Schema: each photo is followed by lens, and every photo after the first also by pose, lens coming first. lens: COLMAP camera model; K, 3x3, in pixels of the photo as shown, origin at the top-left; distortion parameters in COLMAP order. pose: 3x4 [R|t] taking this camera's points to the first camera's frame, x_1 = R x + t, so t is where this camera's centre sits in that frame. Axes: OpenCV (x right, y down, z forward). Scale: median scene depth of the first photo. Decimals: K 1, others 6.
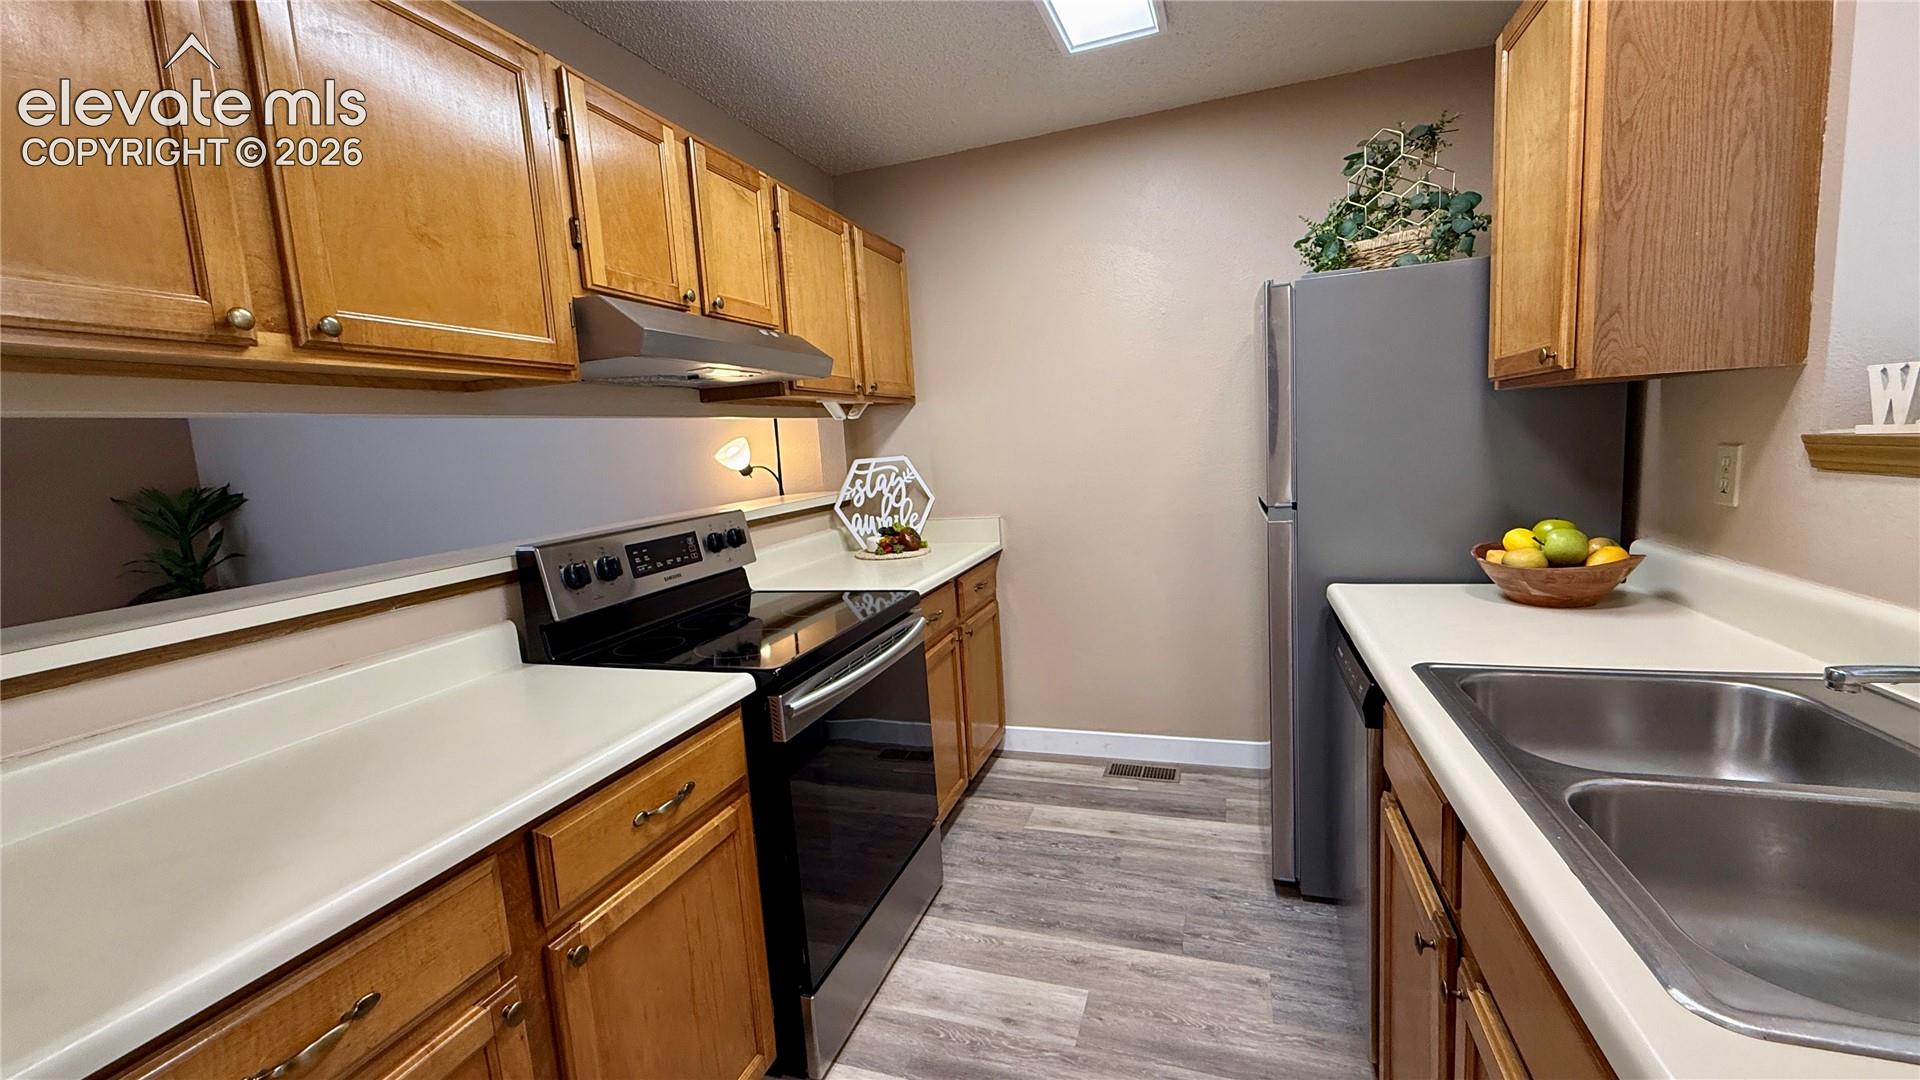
lens RADIAL K [[763.8, 0, 957.1], [0, 763.8, 538.8], [0, 0, 1]] dist [0.000286, 0.000007]
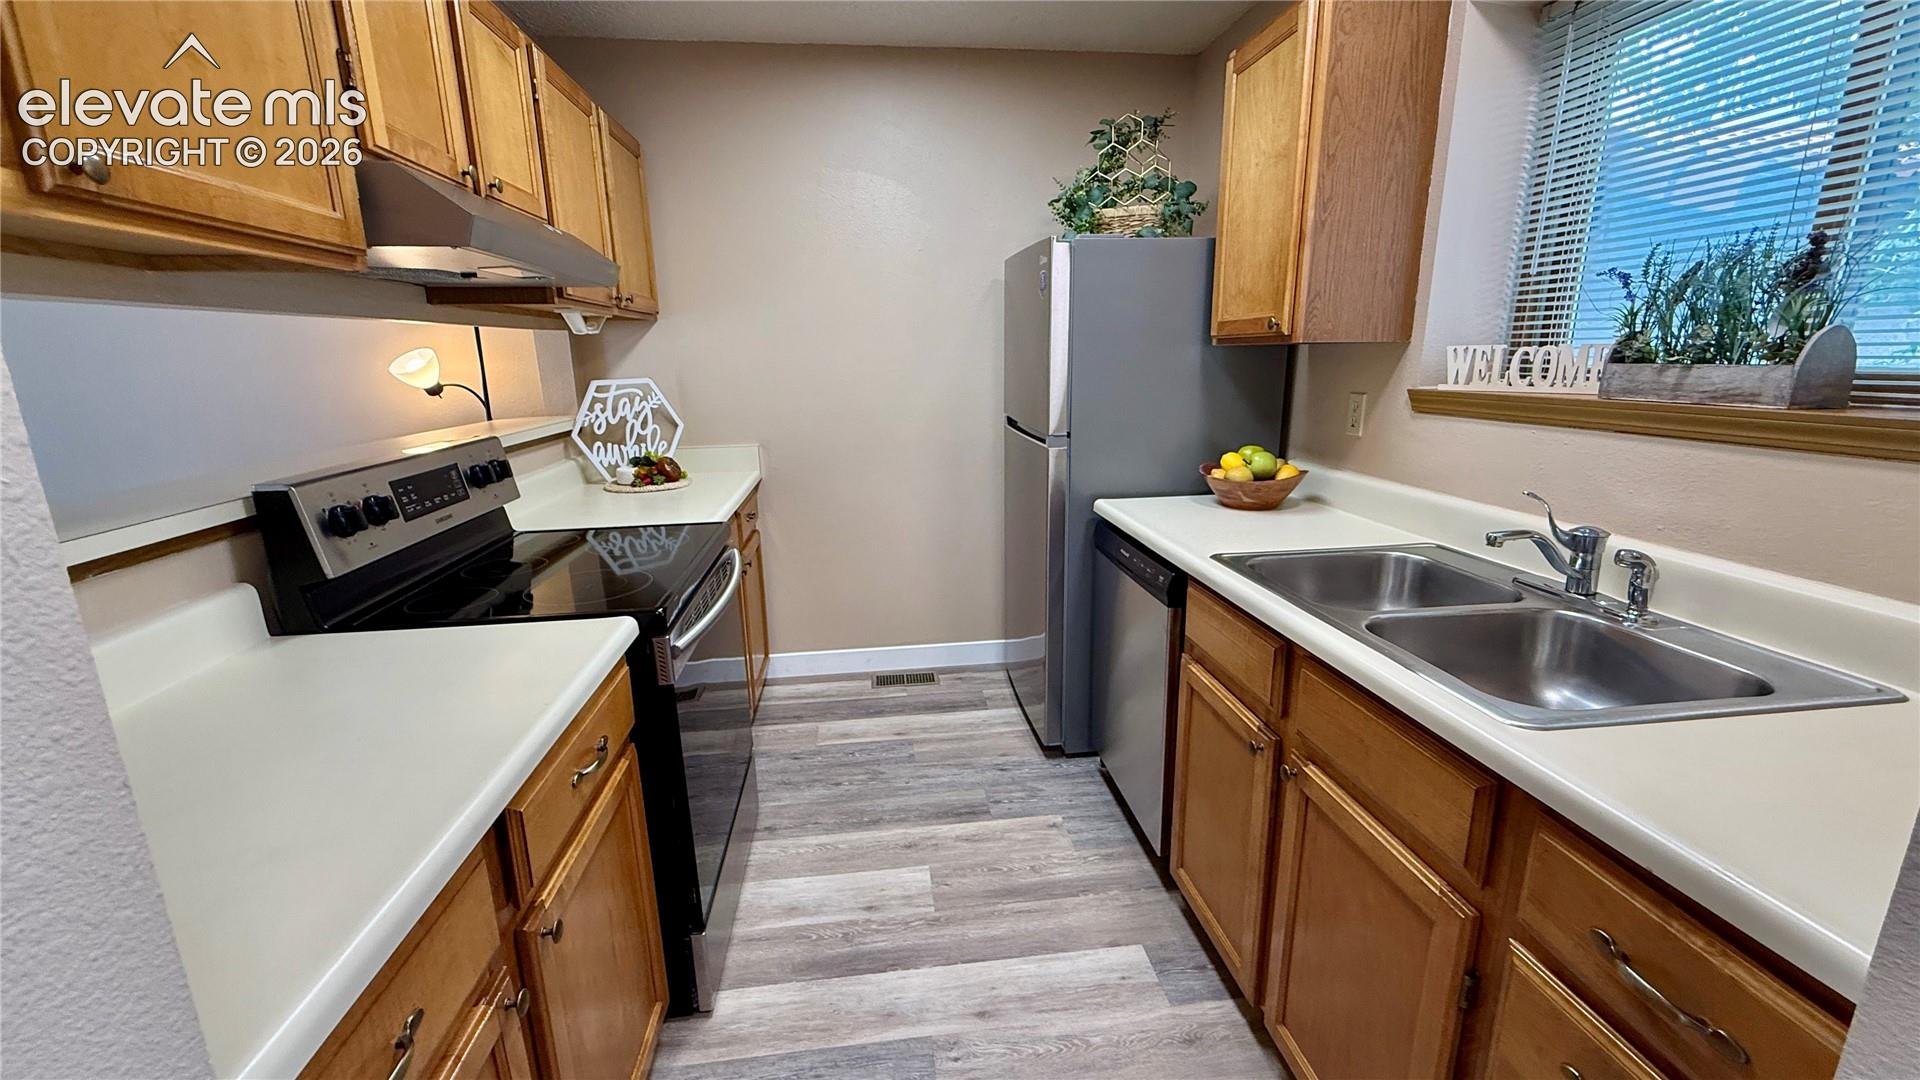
lens RADIAL K [[763.8, 0, 957.1], [0, 763.8, 538.8], [0, 0, 1]] dist [0.000286, 0.000007]
pose [[0.896582, -0.056386, 0.439274, -0.232200], [0.015317, 0.995217, 0.096485, 0.000262], [-0.442613, -0.079779, 0.893157, 0.007510]]
